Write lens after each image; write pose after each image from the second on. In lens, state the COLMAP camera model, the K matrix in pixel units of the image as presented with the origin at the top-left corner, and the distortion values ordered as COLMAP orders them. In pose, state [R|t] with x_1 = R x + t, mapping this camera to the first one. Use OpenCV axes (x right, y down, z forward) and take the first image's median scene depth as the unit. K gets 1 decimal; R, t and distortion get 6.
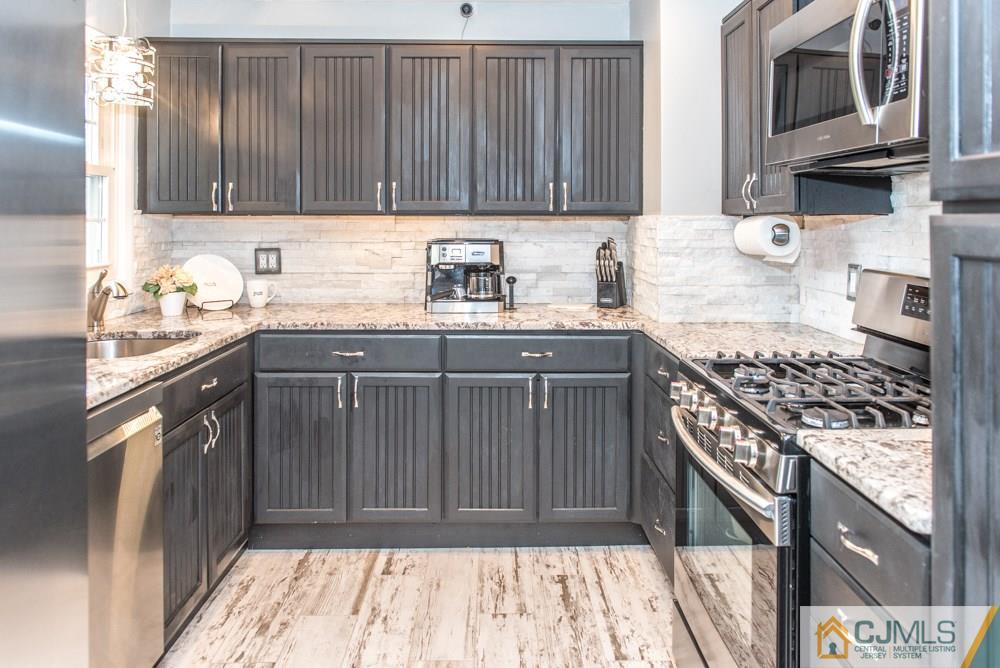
lens RADIAL K [[742.5, 0, 501.9], [0, 742.5, 414.9], [0, 0, 1]] dist [0.001123, -0.001251]
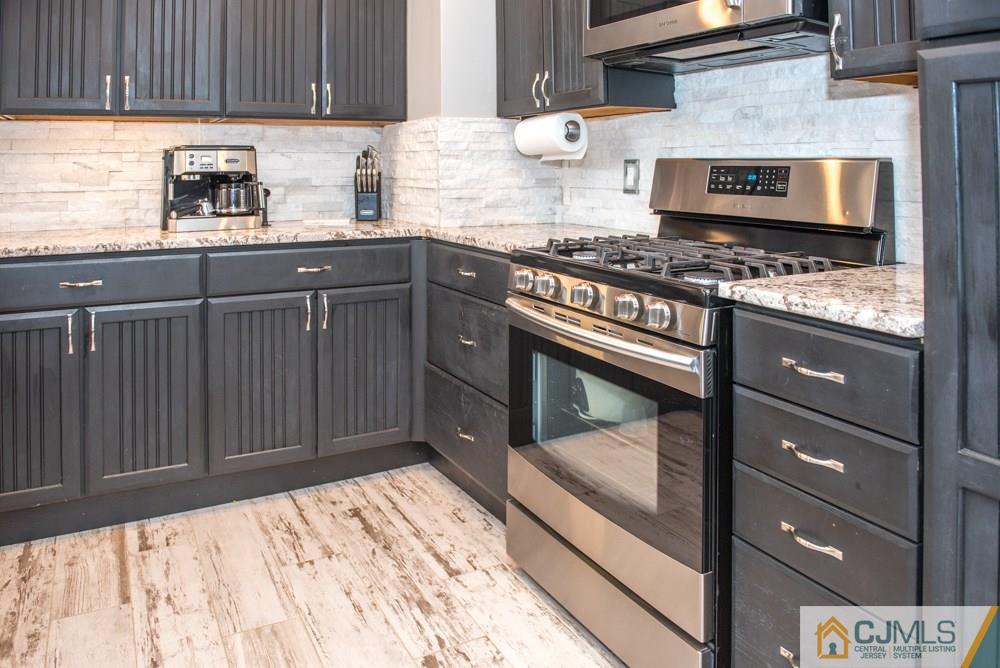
lens RADIAL K [[737.5, 0, 500.0], [0, 737.5, 334.0], [0, 0, 1]] dist [-0.052567, -0.004004]
pose [[0.888083, -0.100807, 0.448493, -0.159001], [0.115770, 0.993258, -0.005988, 0.028557], [-0.444865, 0.057239, 0.893766, 0.096273]]
